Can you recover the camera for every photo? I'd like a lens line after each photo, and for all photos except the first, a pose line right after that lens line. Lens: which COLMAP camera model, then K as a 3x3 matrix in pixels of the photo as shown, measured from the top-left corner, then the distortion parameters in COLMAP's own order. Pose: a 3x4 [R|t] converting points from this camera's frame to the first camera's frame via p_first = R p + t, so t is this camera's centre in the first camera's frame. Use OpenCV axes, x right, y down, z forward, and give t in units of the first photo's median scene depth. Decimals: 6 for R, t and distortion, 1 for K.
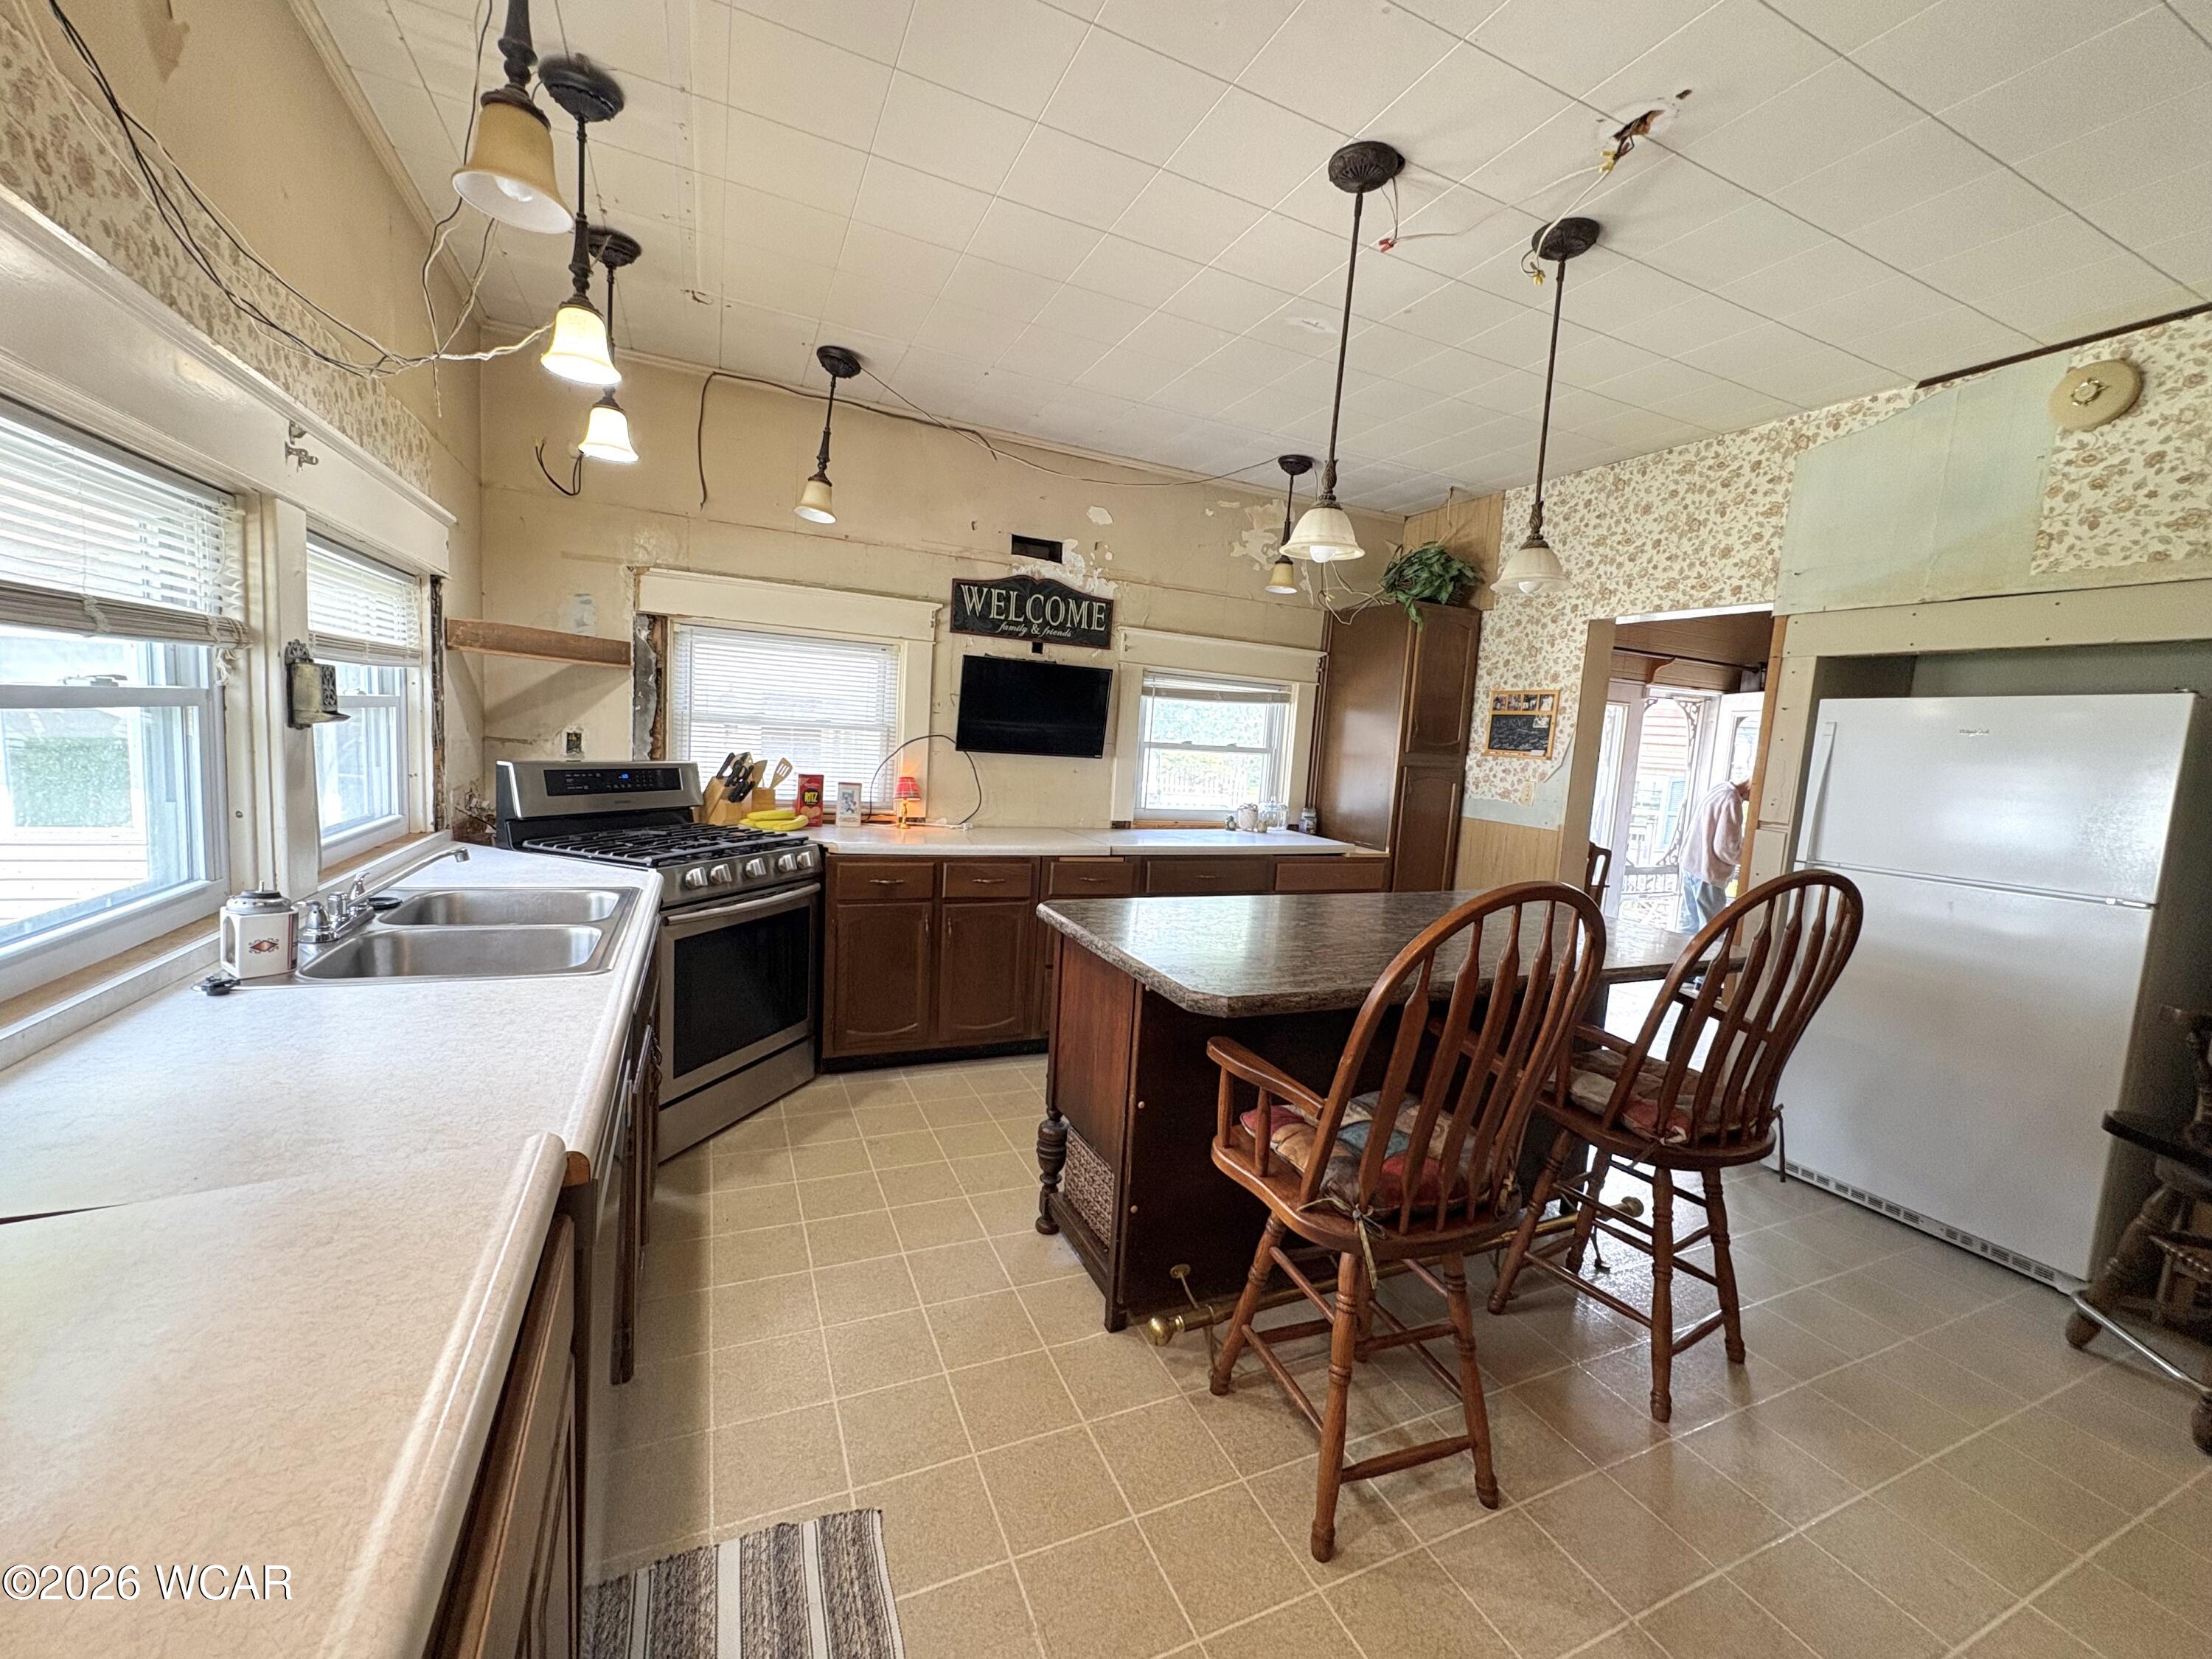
lens RADIAL K [[880.7, 0, 1104.4], [0, 880.7, 825.6], [0, 0, 1]] dist [0.002600, -0.000061]
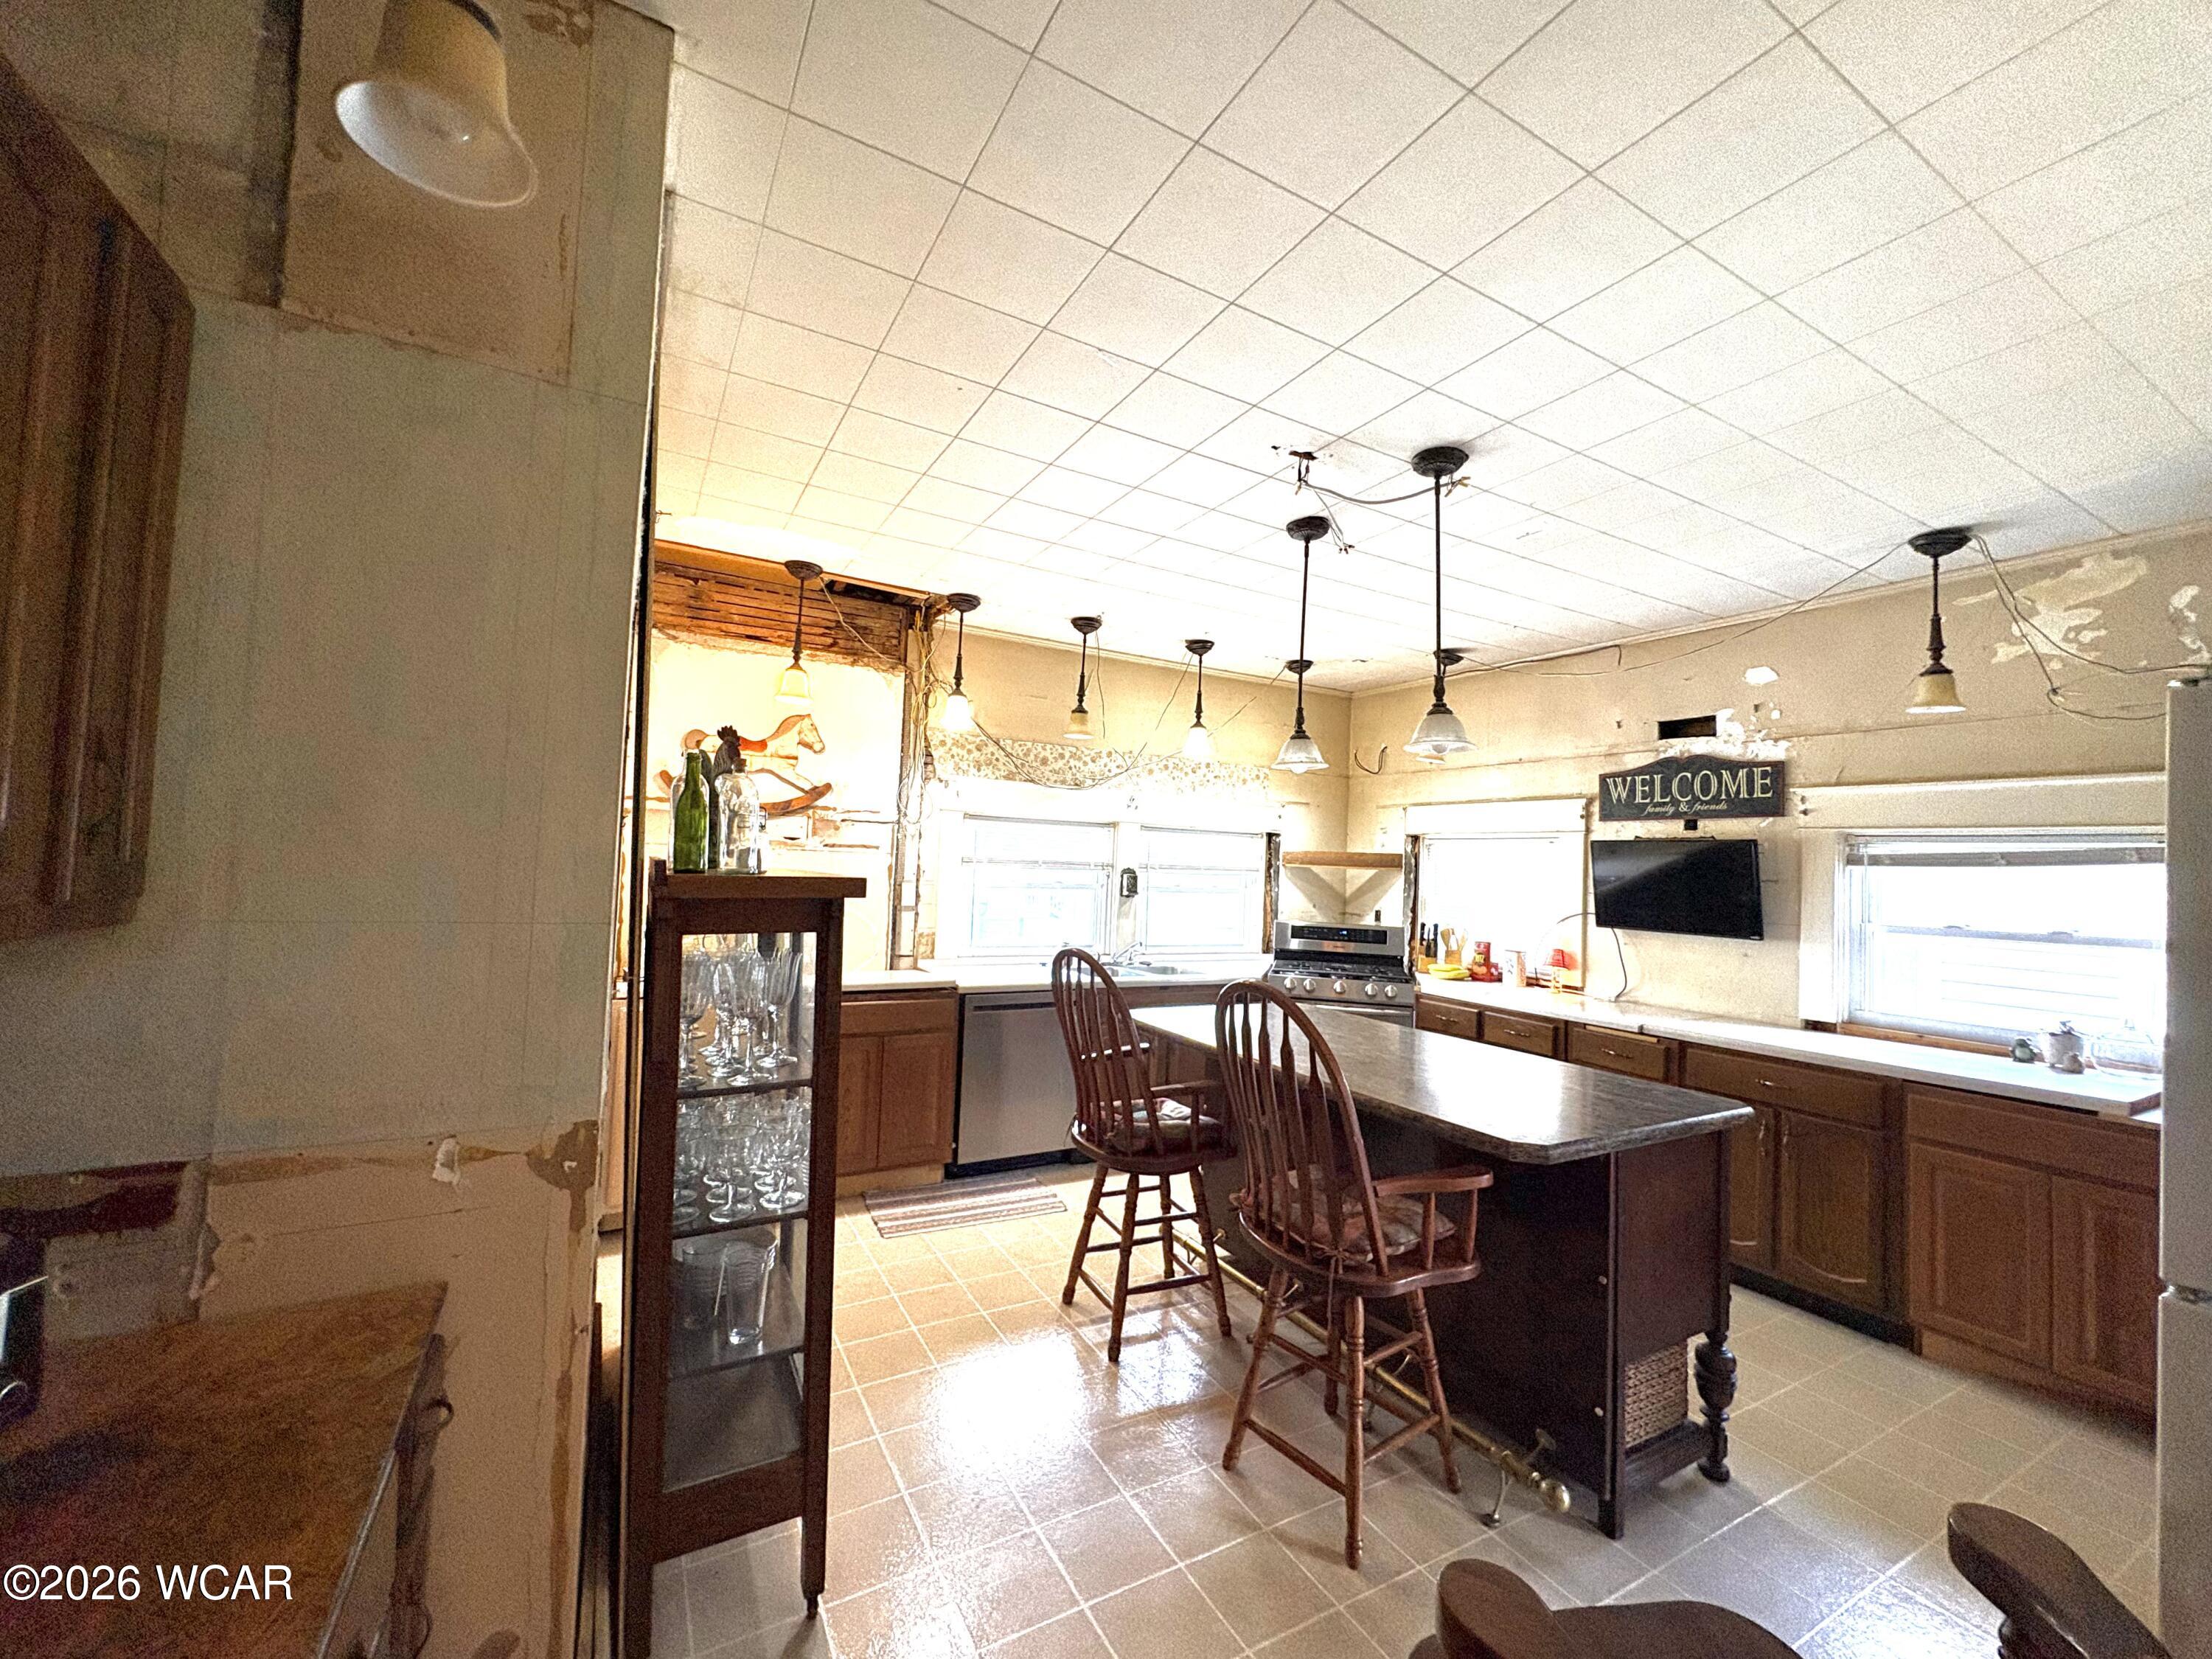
lens RADIAL K [[880.7, 0, 1102.1], [0, 880.7, 834.6], [0, 0, 1]] dist [0.002600, -0.000061]
pose [[0.081870, -0.097821, -0.991831, 0.858864], [-0.137007, 0.984619, -0.108419, 0.005065], [0.987181, 0.144764, 0.067208, 0.294835]]
